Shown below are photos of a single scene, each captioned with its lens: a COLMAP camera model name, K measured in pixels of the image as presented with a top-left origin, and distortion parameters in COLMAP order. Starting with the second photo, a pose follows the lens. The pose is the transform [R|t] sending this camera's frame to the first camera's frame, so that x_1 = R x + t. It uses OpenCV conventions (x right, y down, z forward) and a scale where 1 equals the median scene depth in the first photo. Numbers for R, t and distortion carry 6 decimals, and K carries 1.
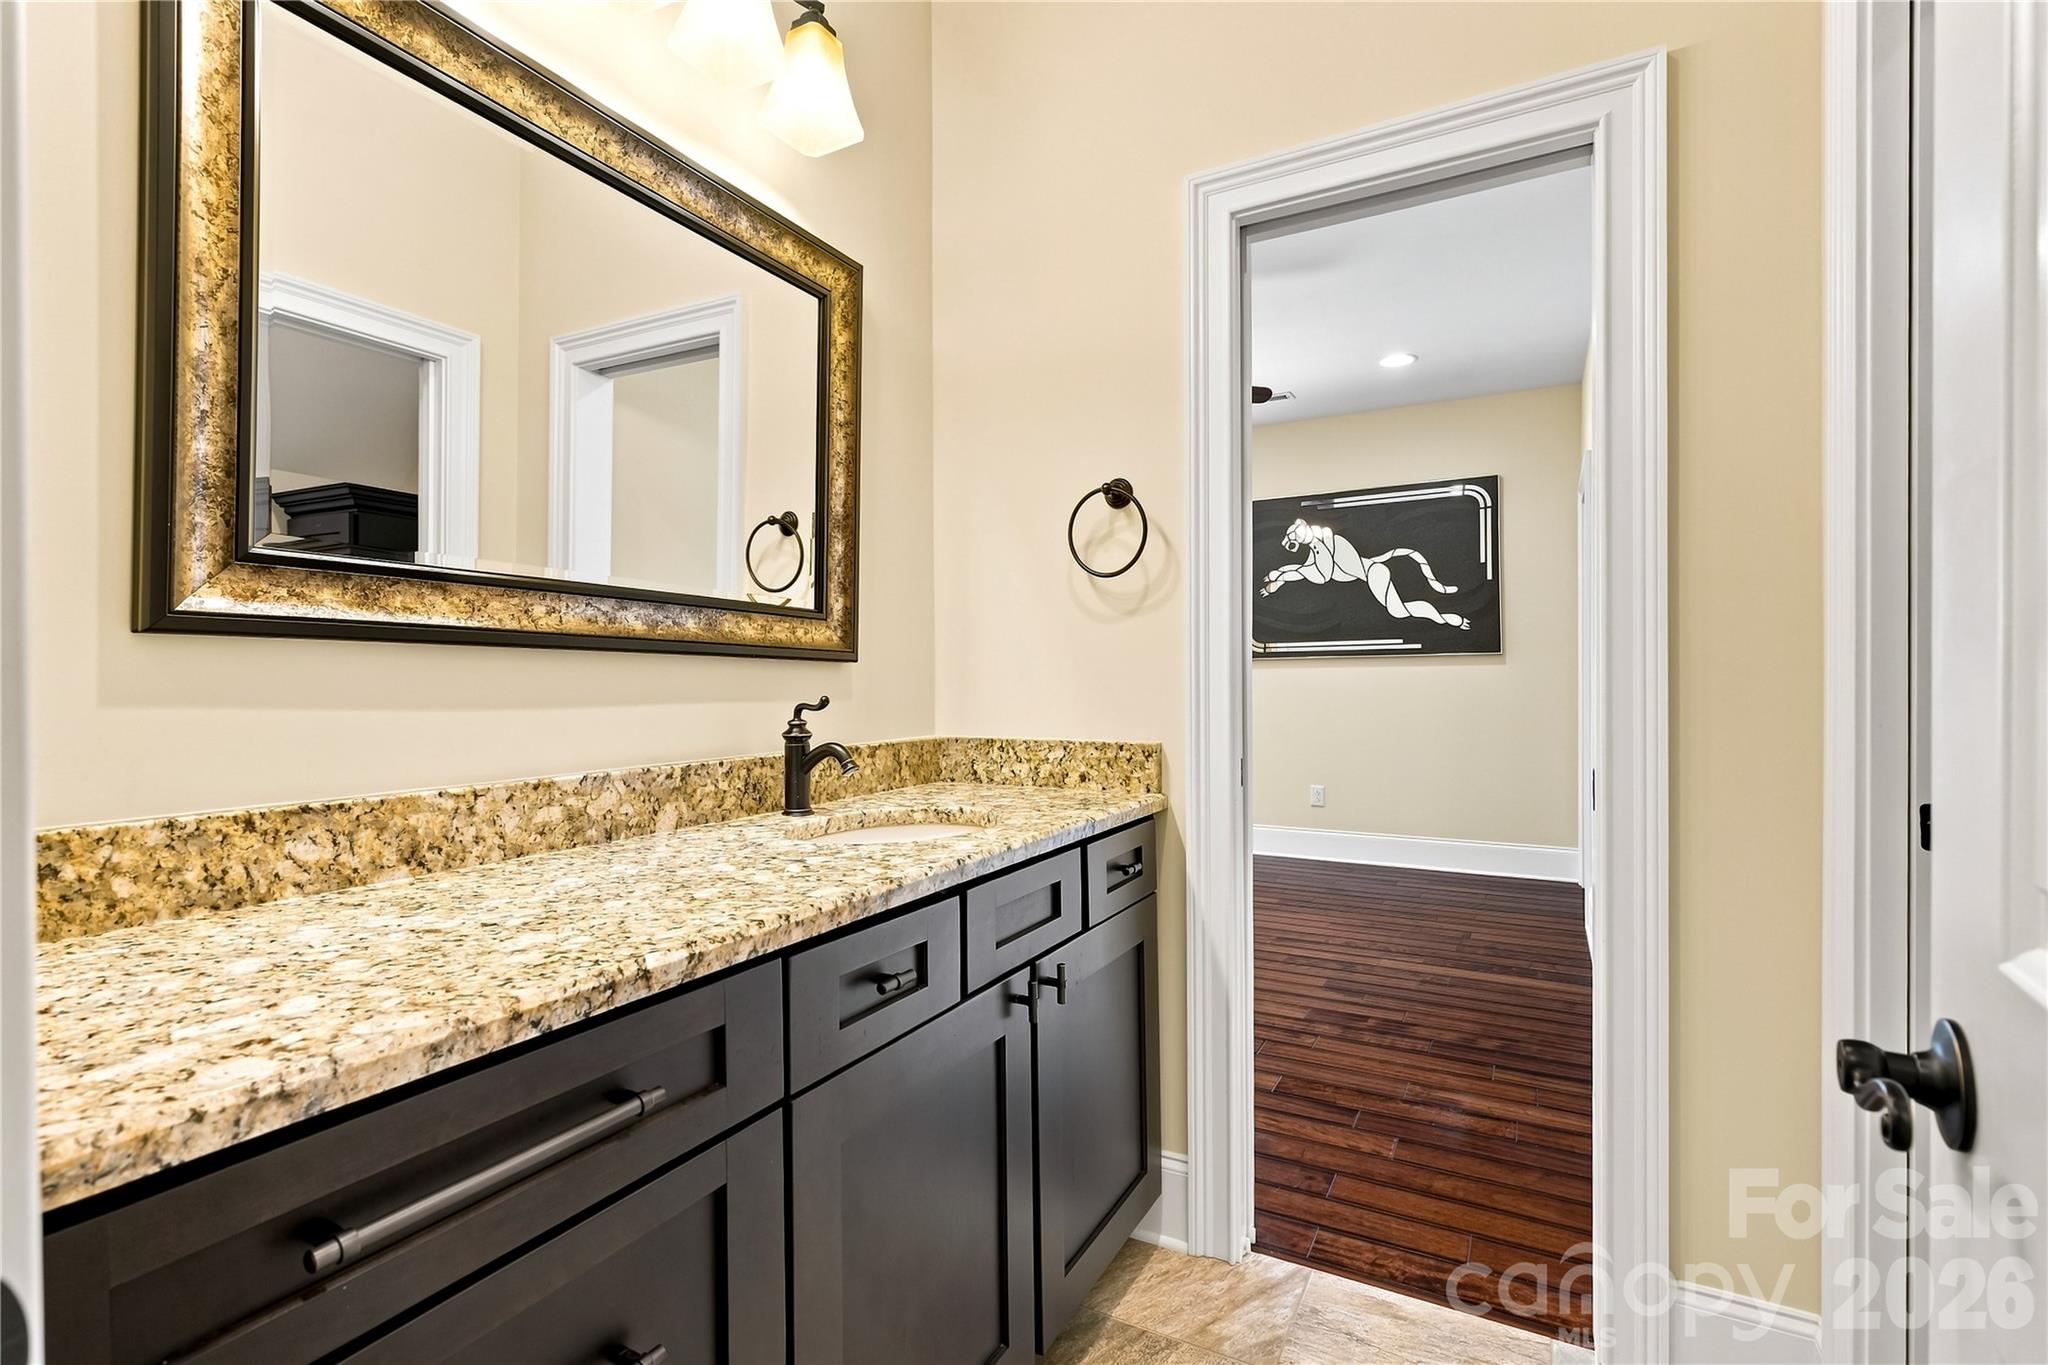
lens RADIAL K [[935.6, 0, 1024.0], [0, 935.6, 682.5], [0, 0, 1]] dist [-0.000777, -0.000138]
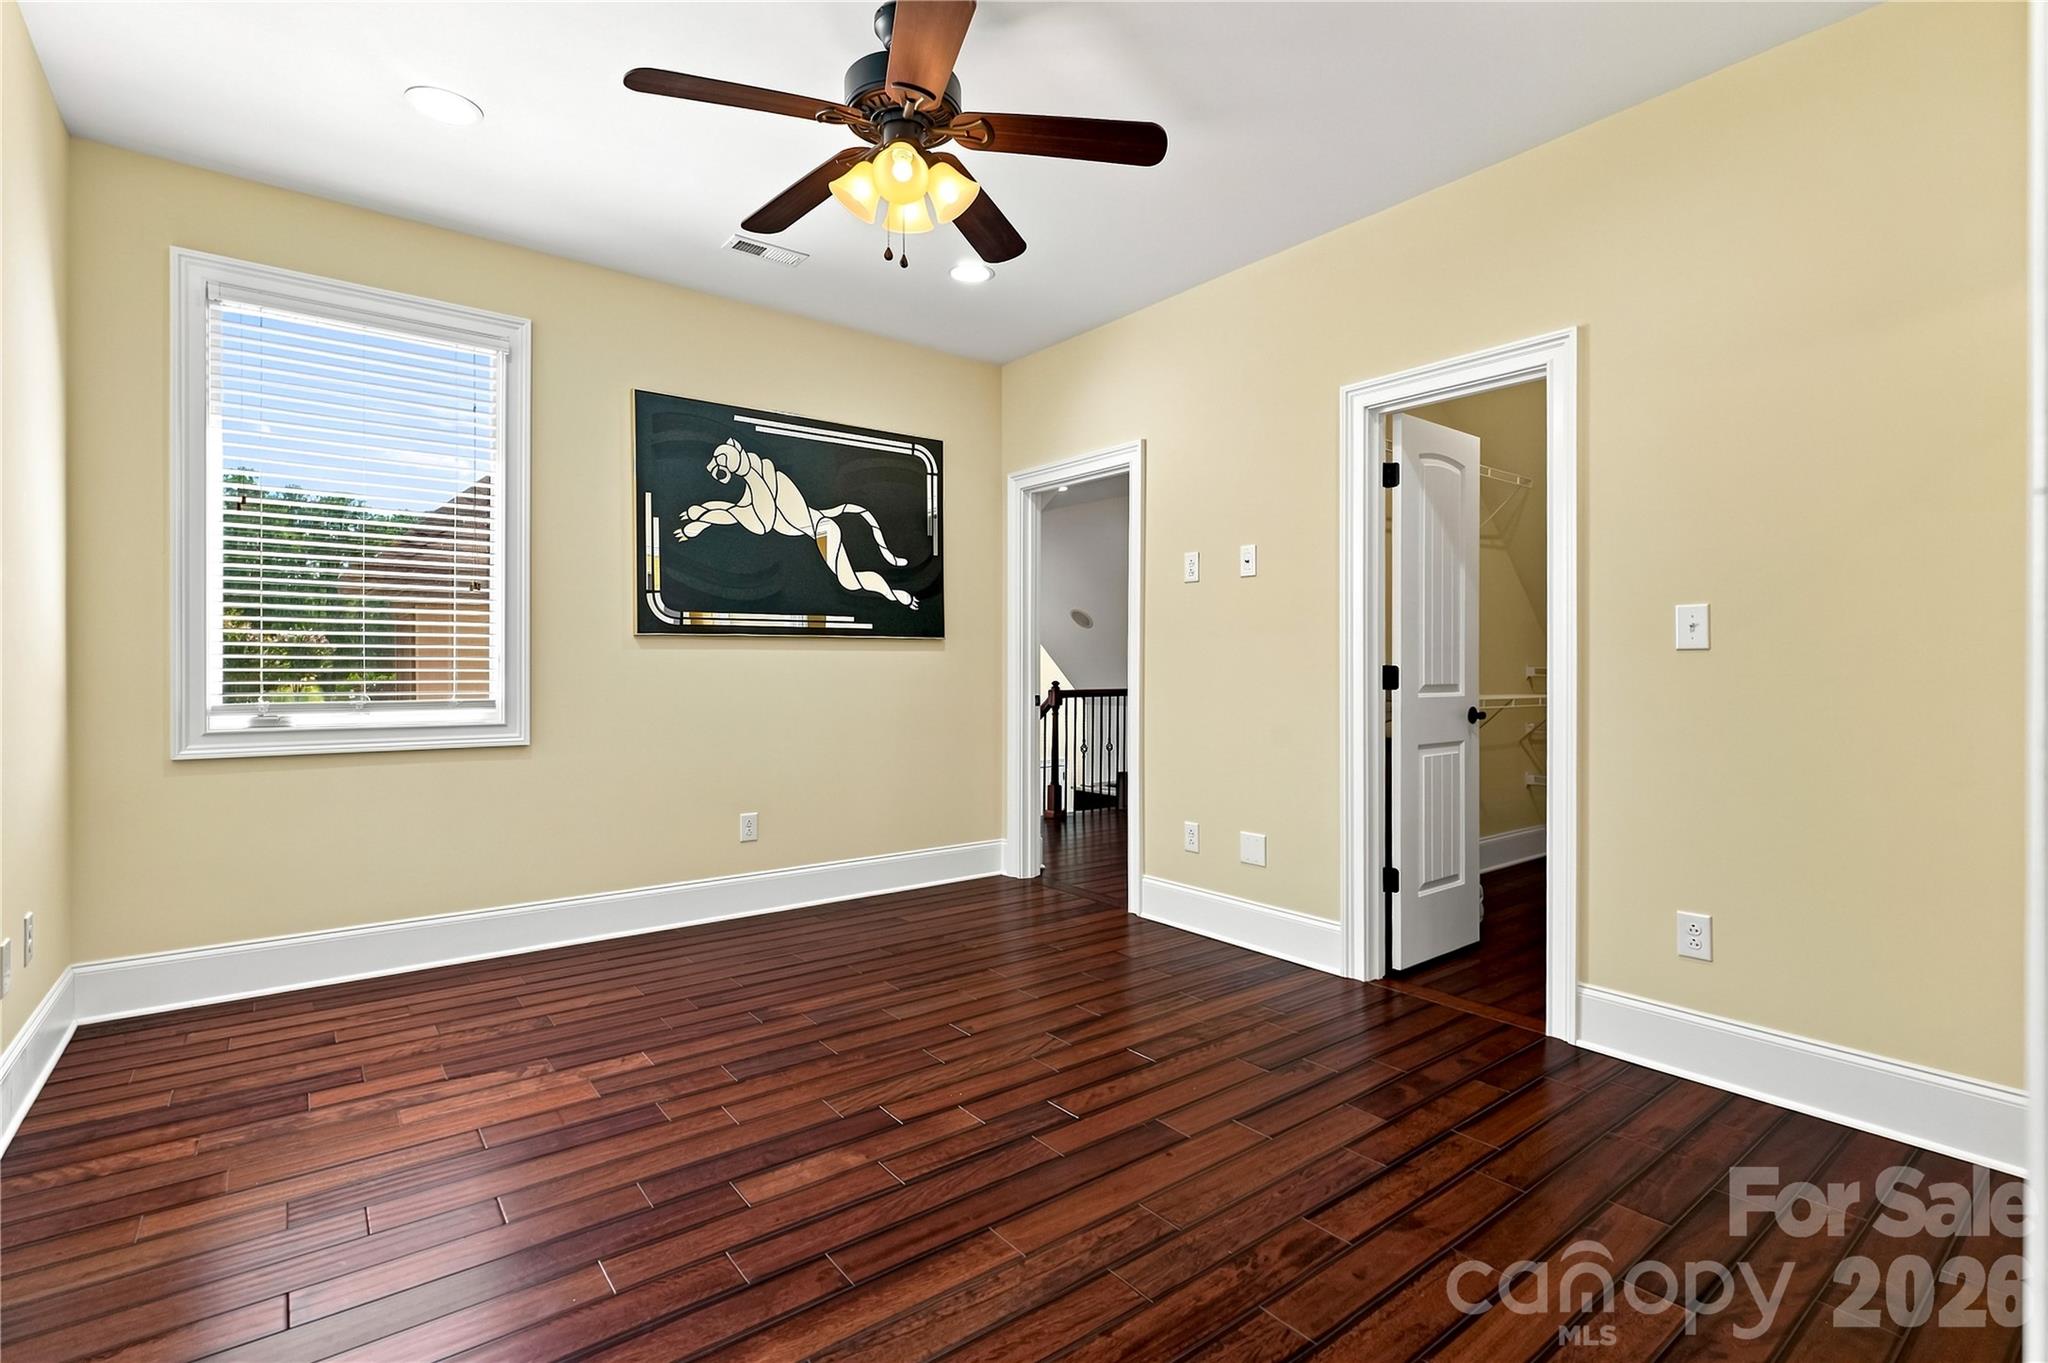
lens RADIAL K [[935.6, 0, 1024.0], [0, 935.6, 681.5], [0, 0, 1]] dist [-0.000777, -0.000138]
pose [[0.397479, -0.012191, 0.917530, -0.280311], [-0.002805, 0.999891, 0.014501, -0.002437], [-0.917607, -0.008338, 0.397401, 0.541307]]
